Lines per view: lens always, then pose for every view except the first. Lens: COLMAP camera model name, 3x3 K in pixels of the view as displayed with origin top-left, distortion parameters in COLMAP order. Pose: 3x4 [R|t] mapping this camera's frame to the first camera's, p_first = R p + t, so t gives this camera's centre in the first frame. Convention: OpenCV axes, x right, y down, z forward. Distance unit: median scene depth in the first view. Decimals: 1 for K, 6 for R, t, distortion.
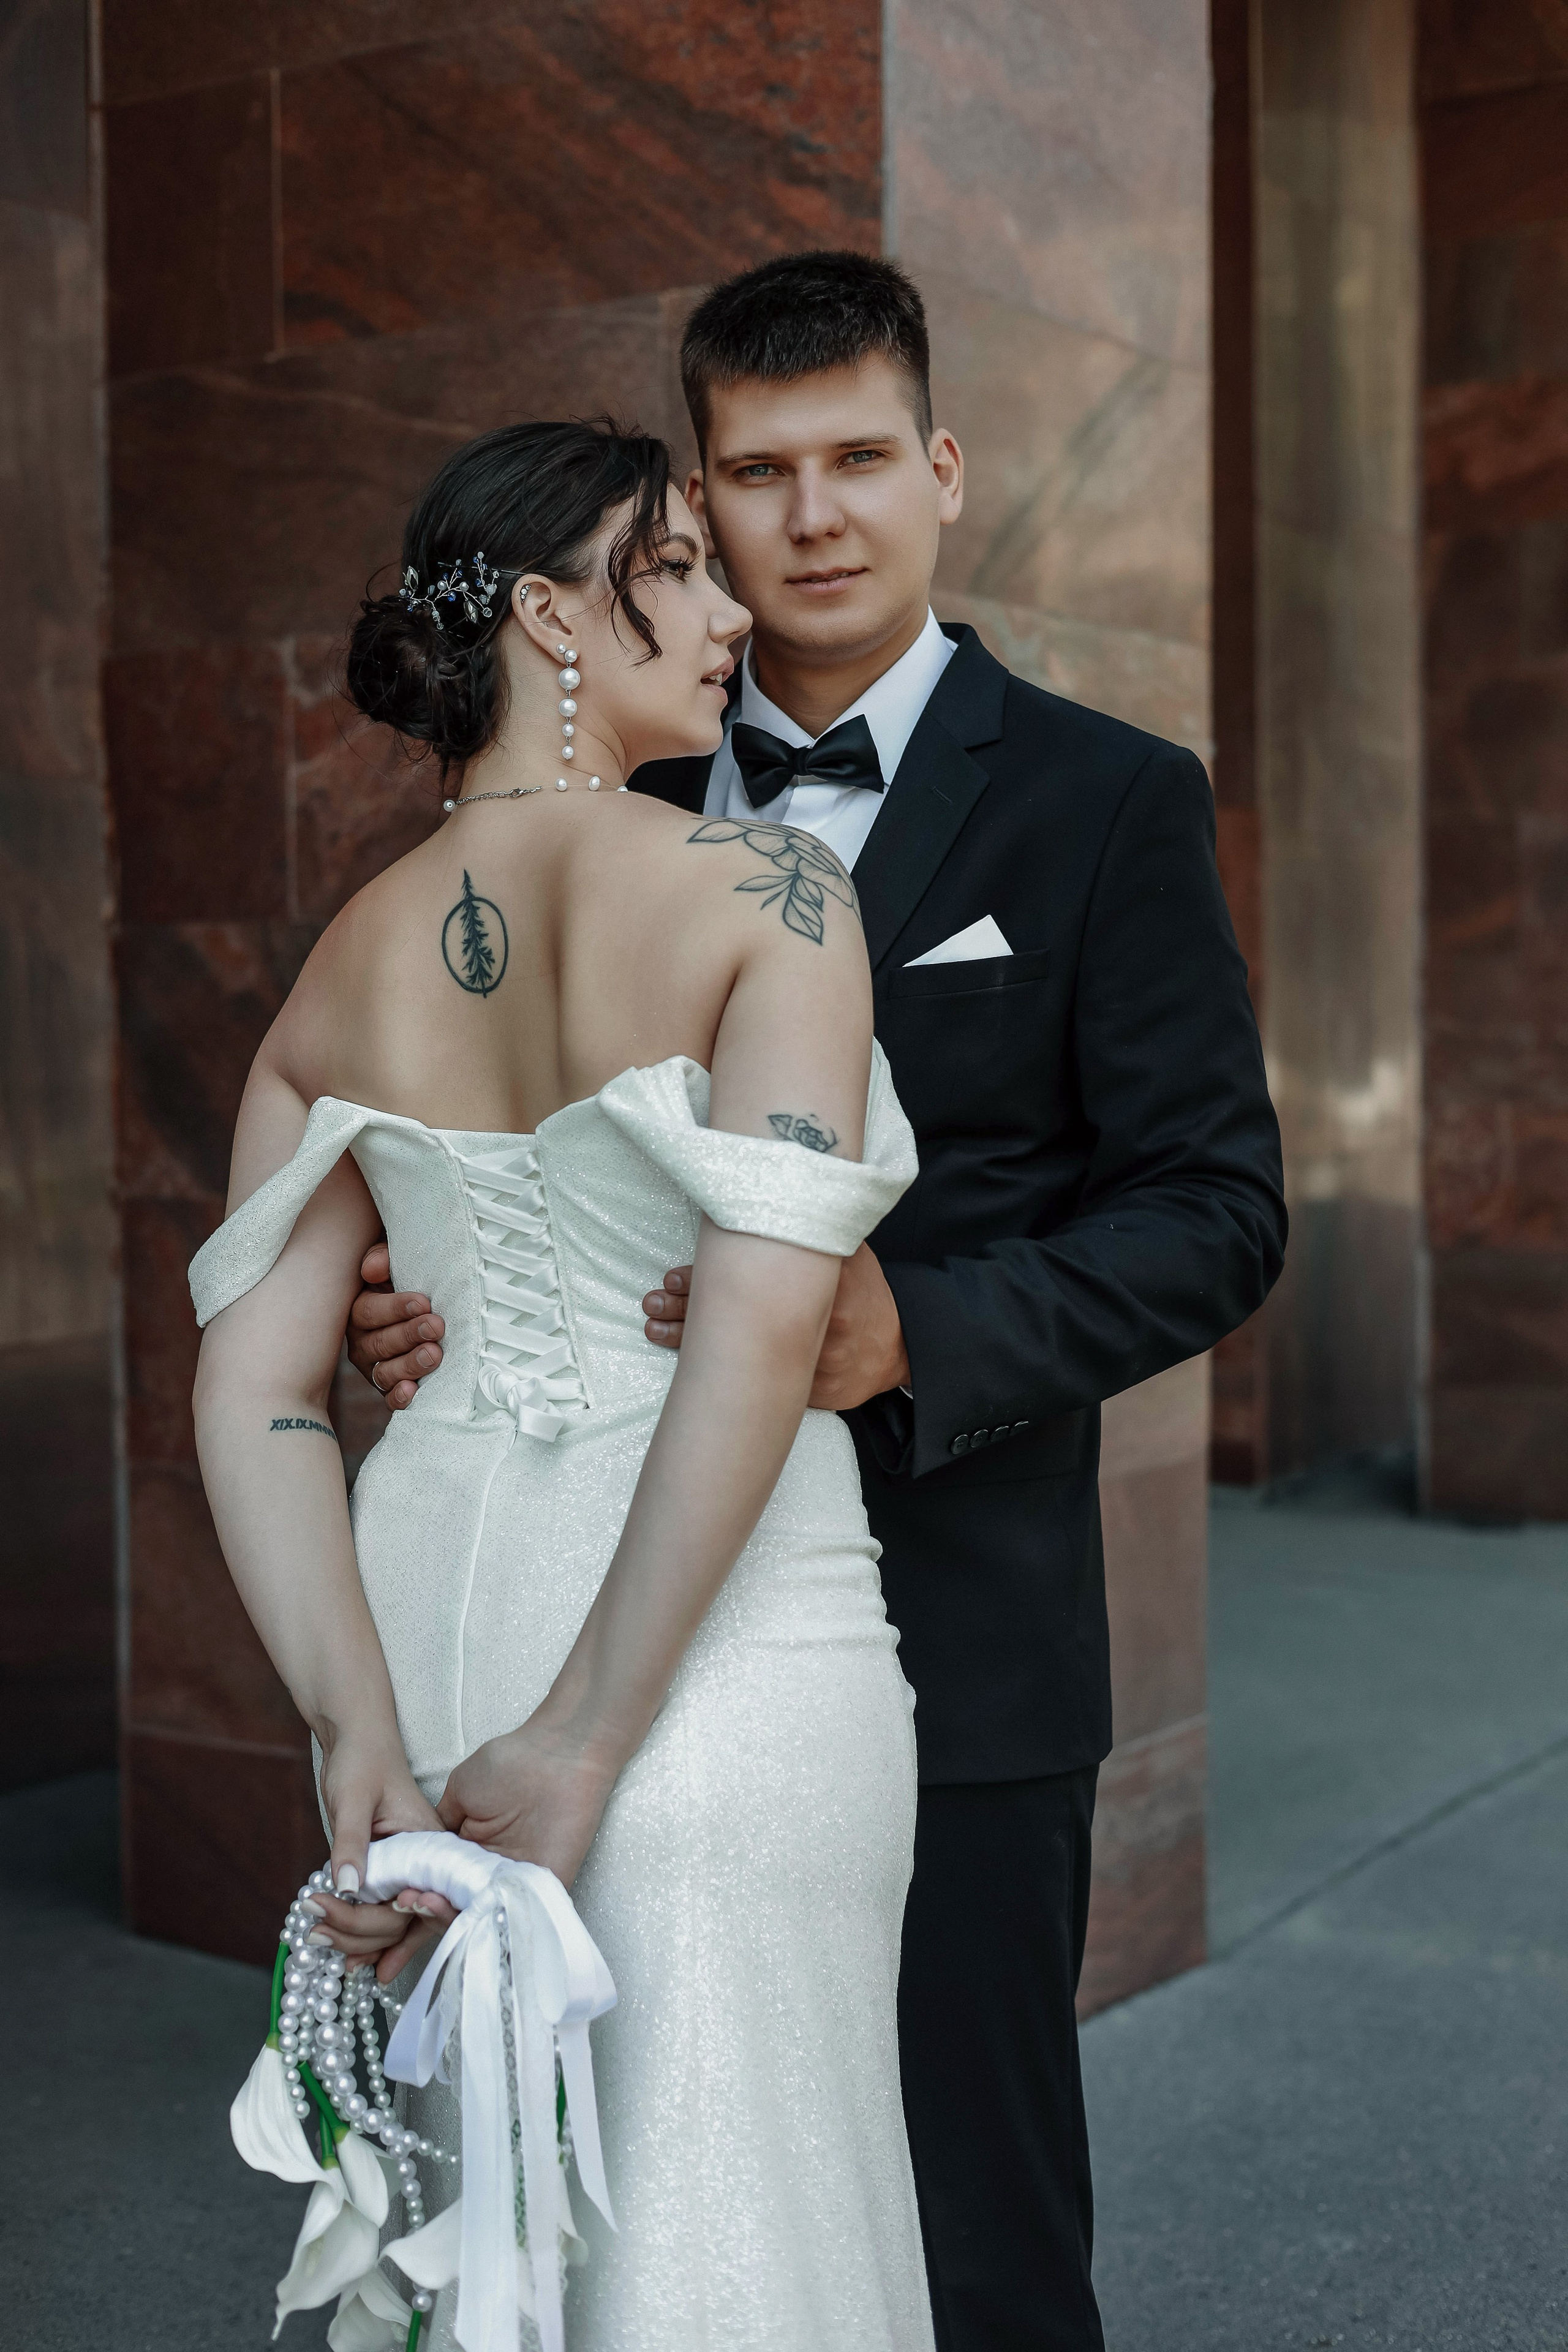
lens RADIAL K [[3303.5, 0, 779.9], [0, 3303.5, 1169.0], [0, 0, 1]] dist [0.056023, -0.282976]
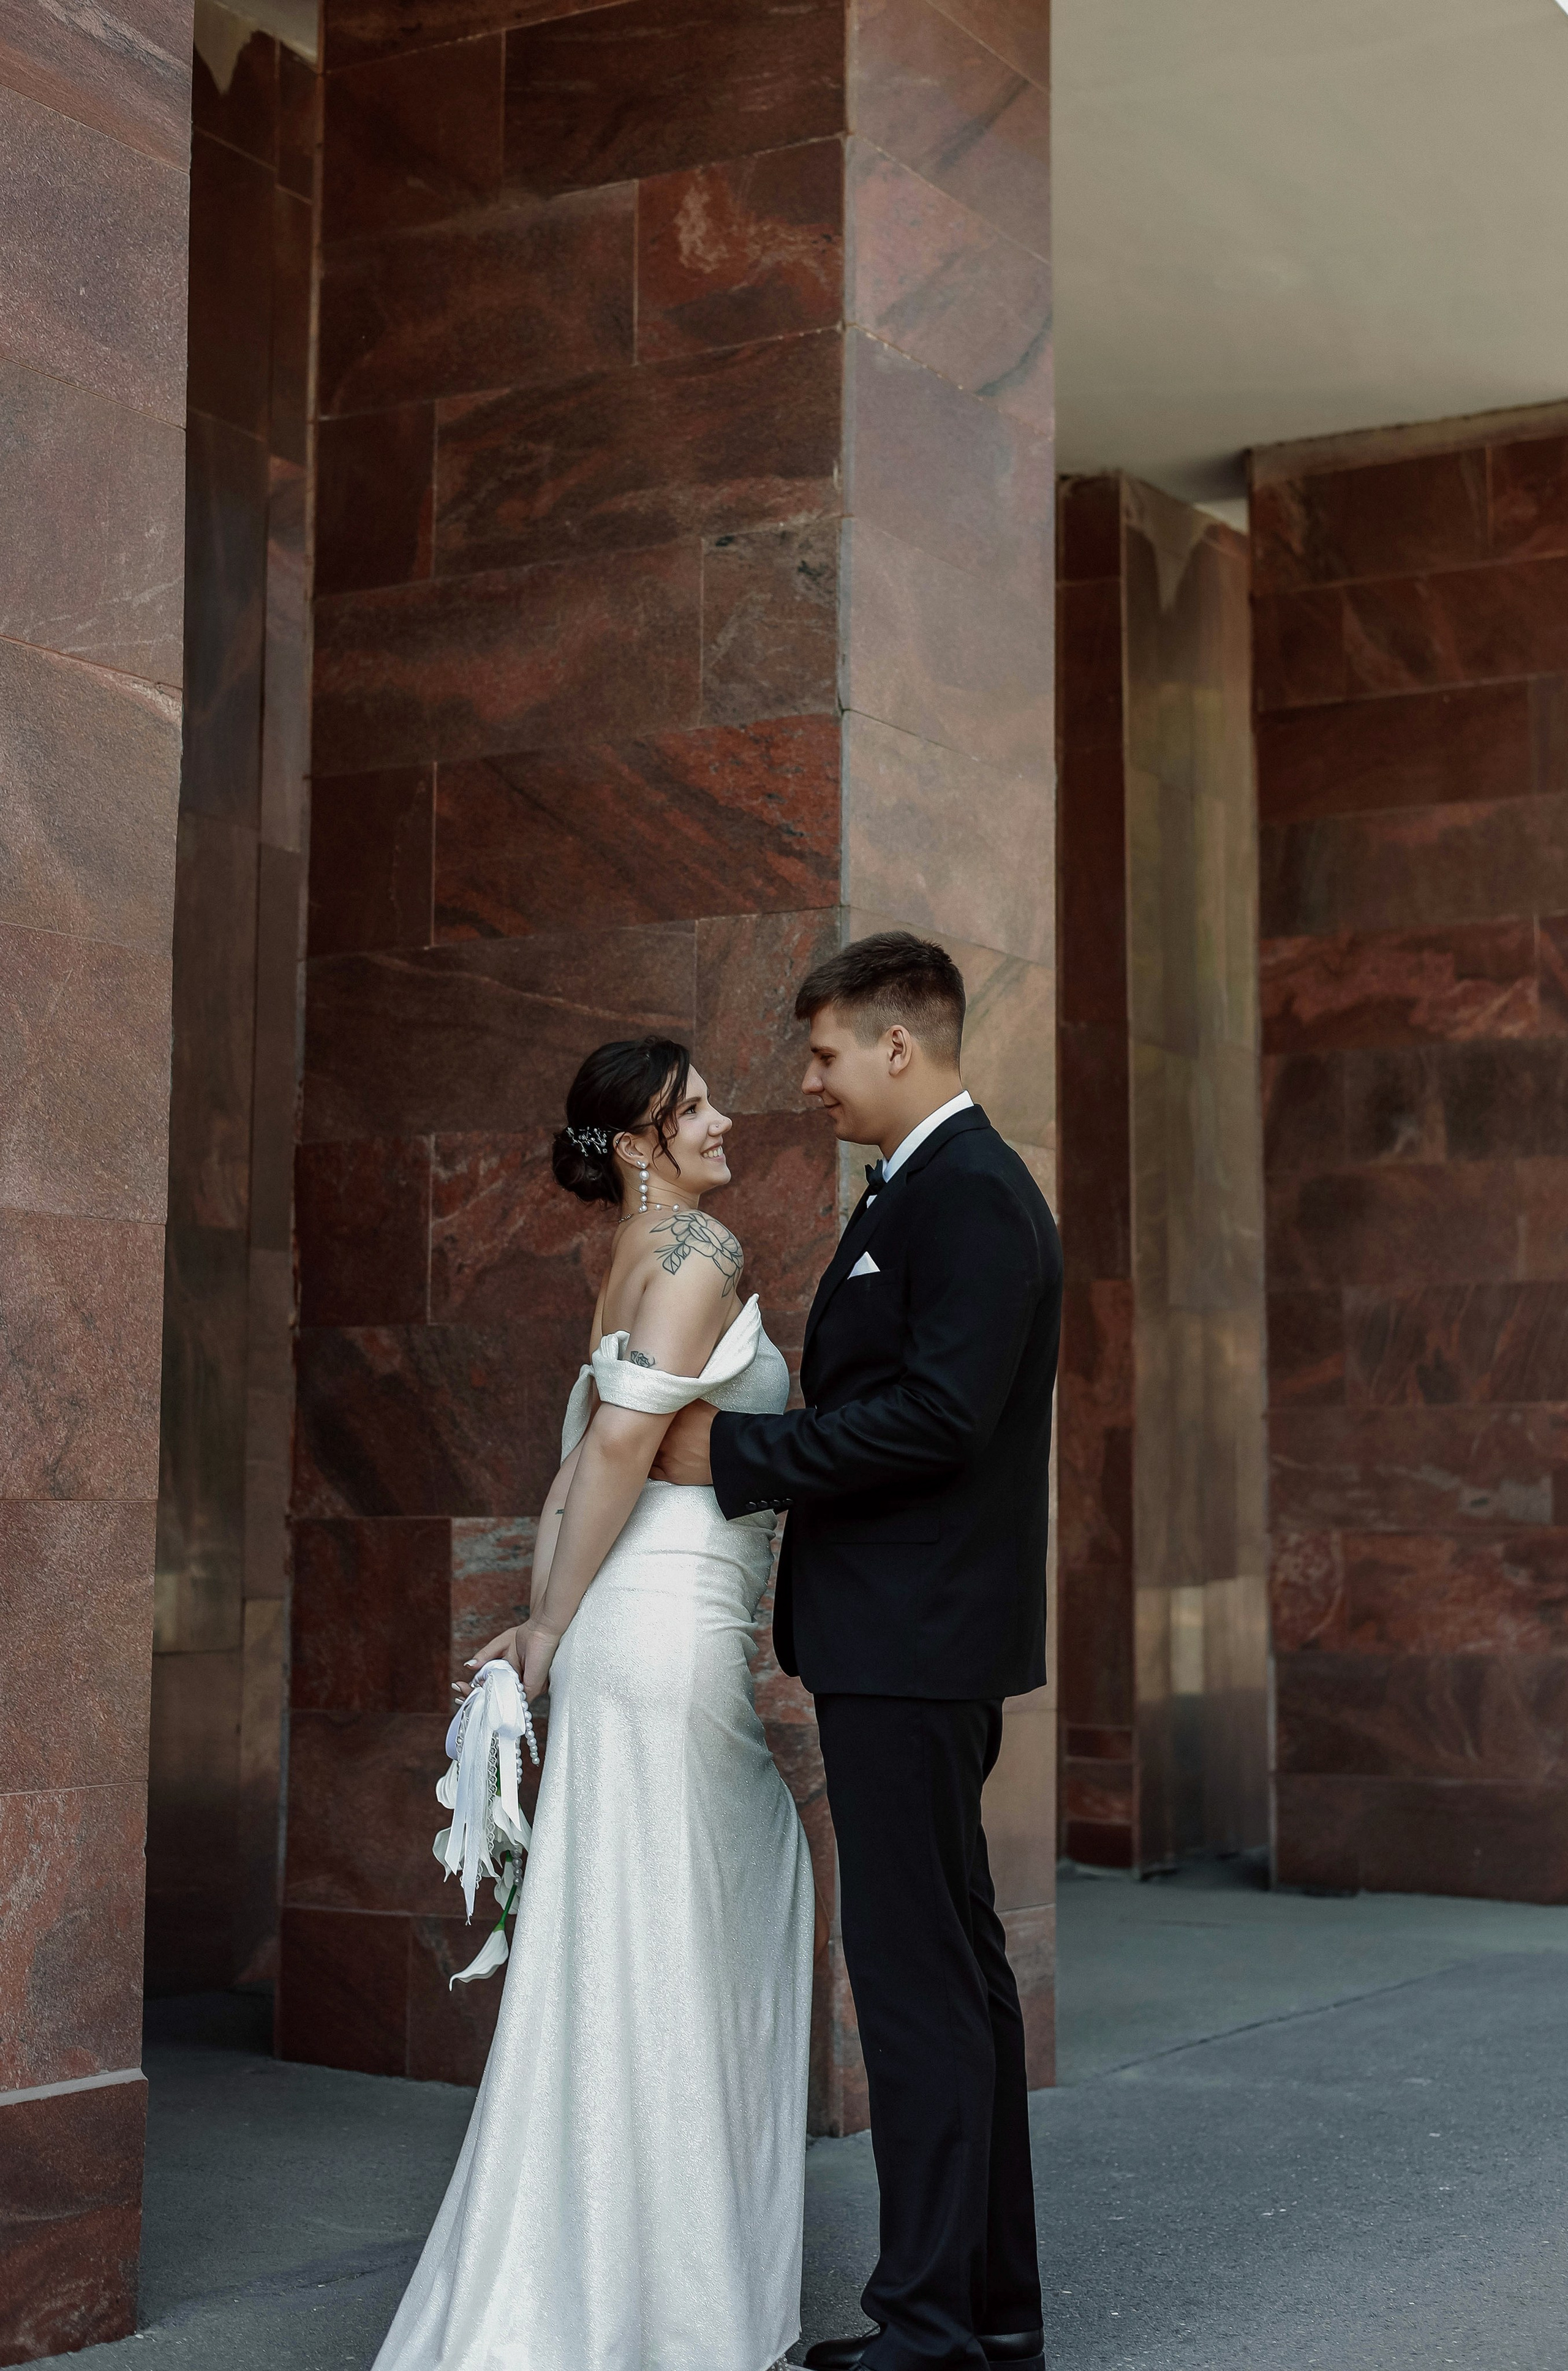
lens RADIAL K [[3697.6, 0, 838.2], [0, 3697.6, 1043.2], [0, 0, 1]] dist [0.059677, -0.260701]
pose [[0.998858, 0.017957, 0.044269, -0.041588], [-0.009751, 0.983793, -0.179042, 0.094561], [-0.046767, 0.178406, 0.982845, -0.644177]]
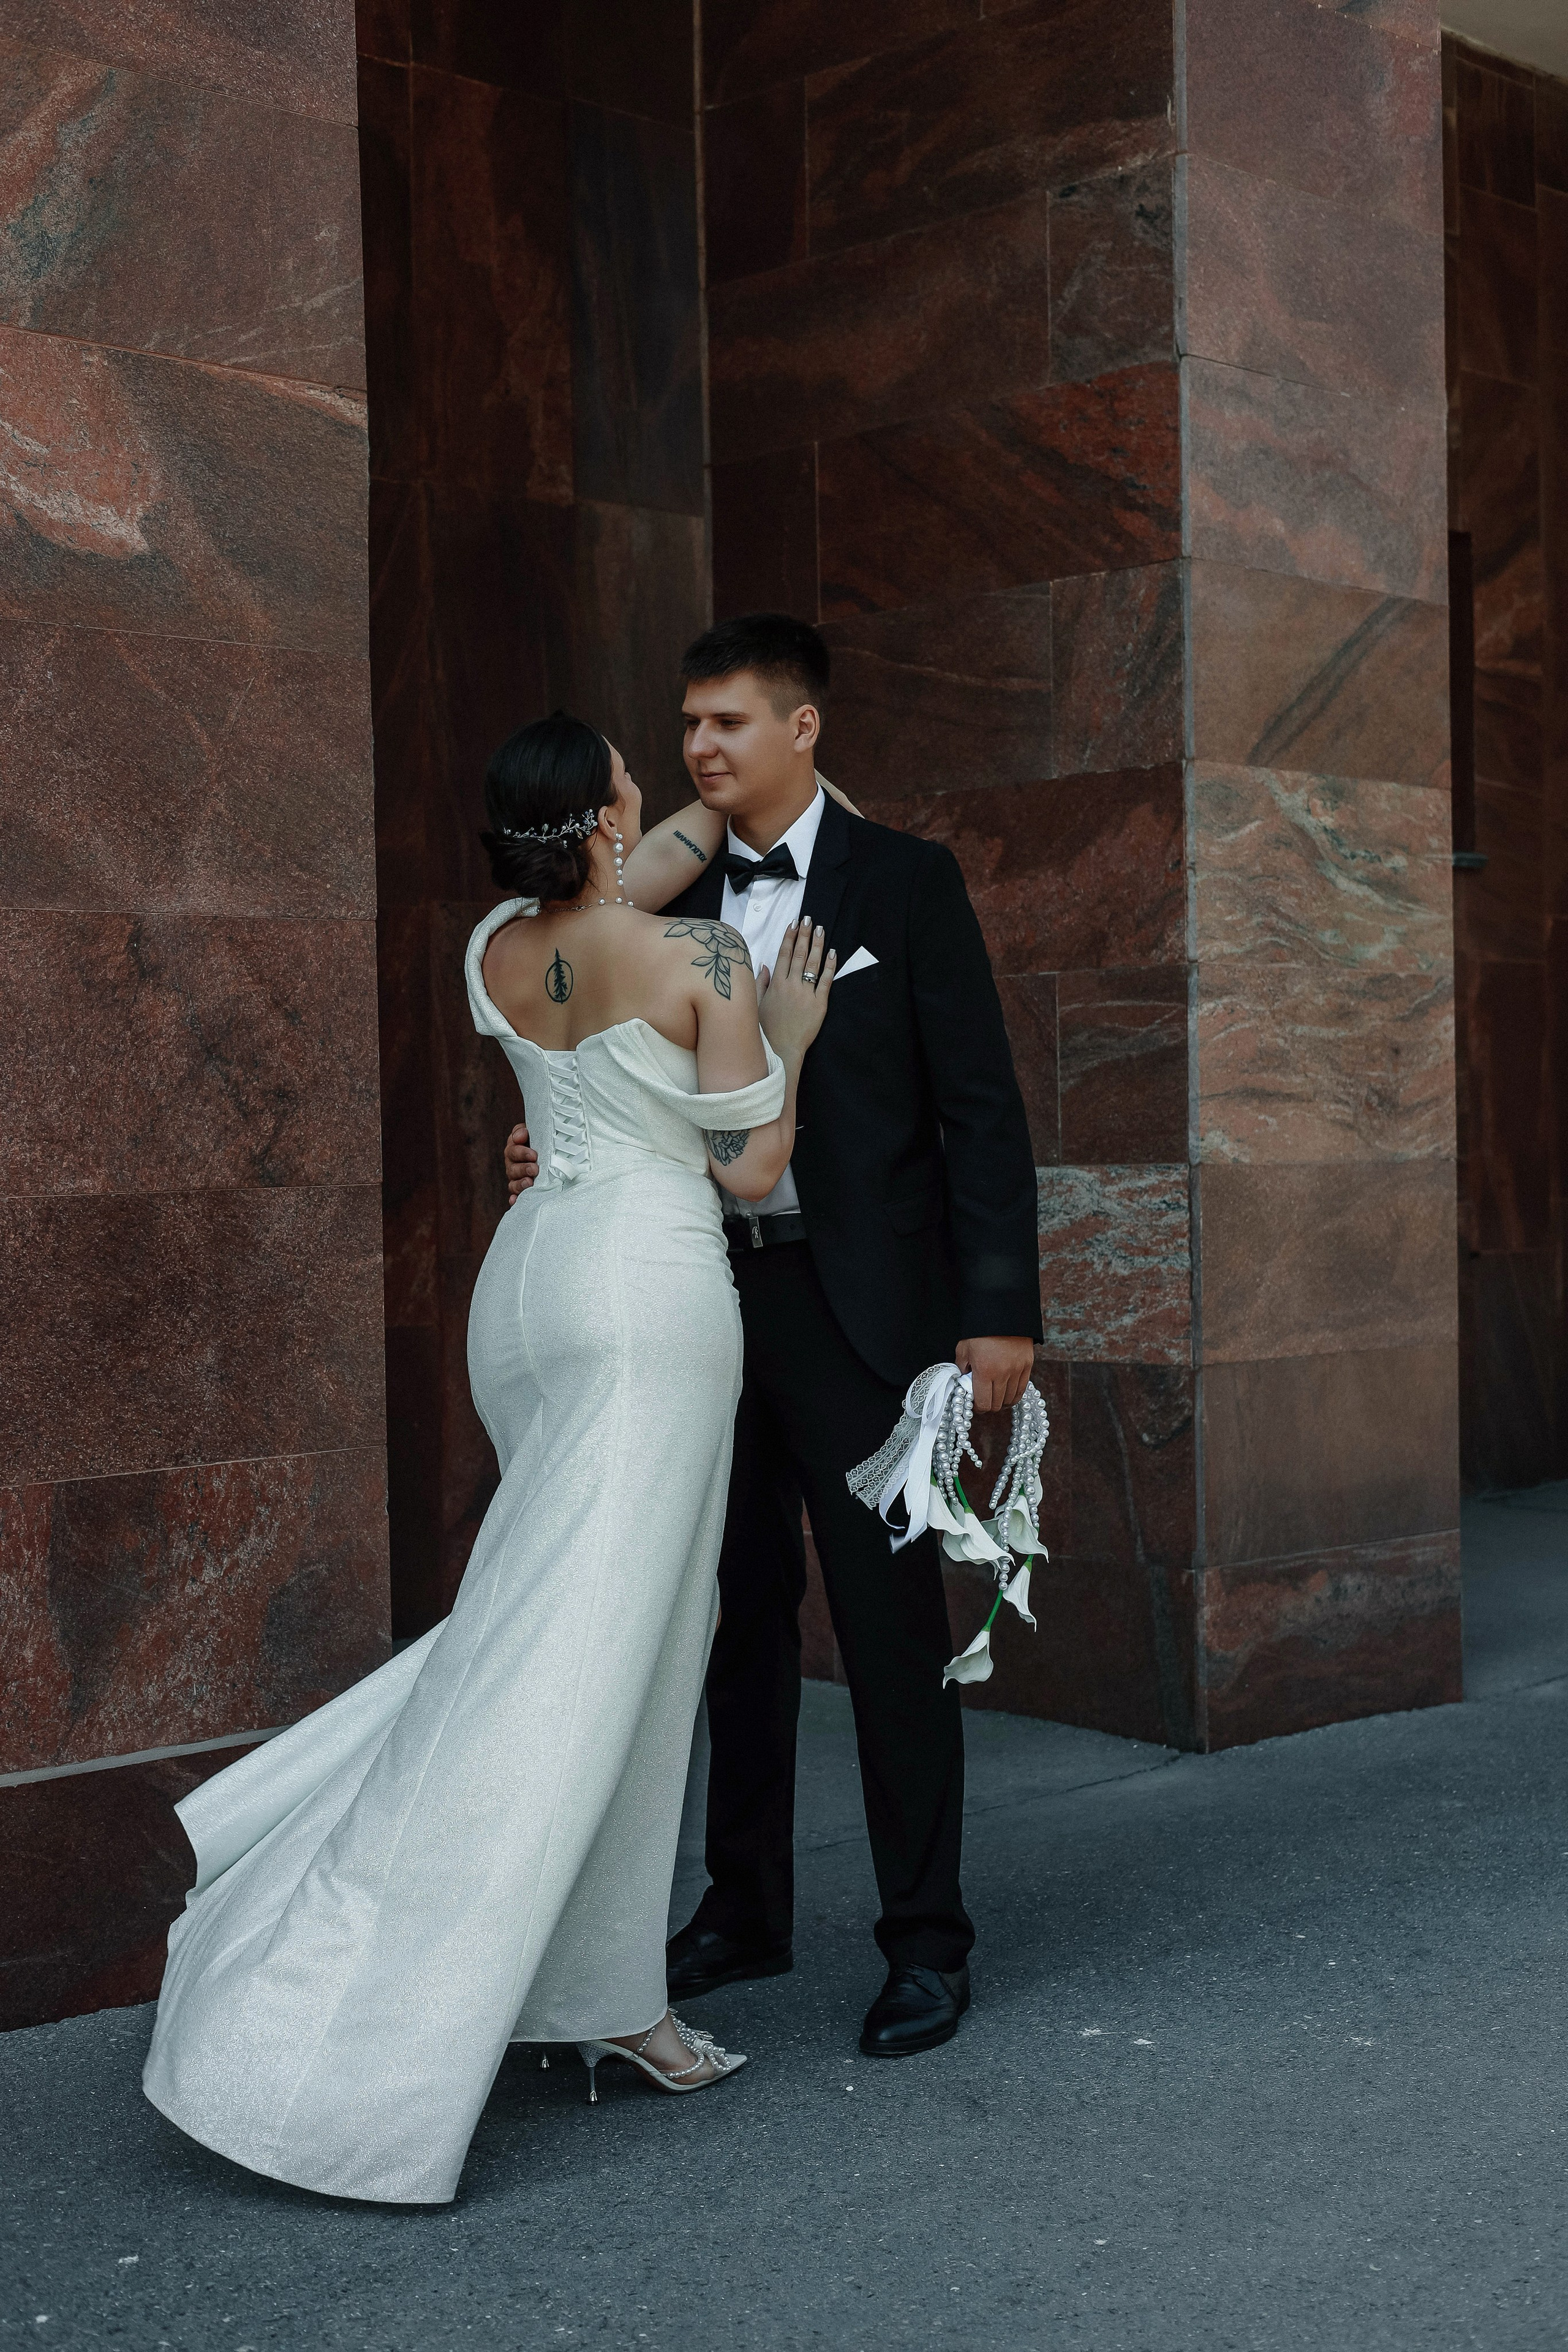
lens RADIAL K [[3285.6, 0, 777.4], [0, 3285.6, 1165.8], [0, 0, 1]] dist [0.065410, -0.299112]
pose [[0.976780, -0.008935, -0.214059, 0.157169], [0.000989, 0.999307, -0.037199, 0.064575], [0.214243, 0.036123, 0.976112, -0.497557]]
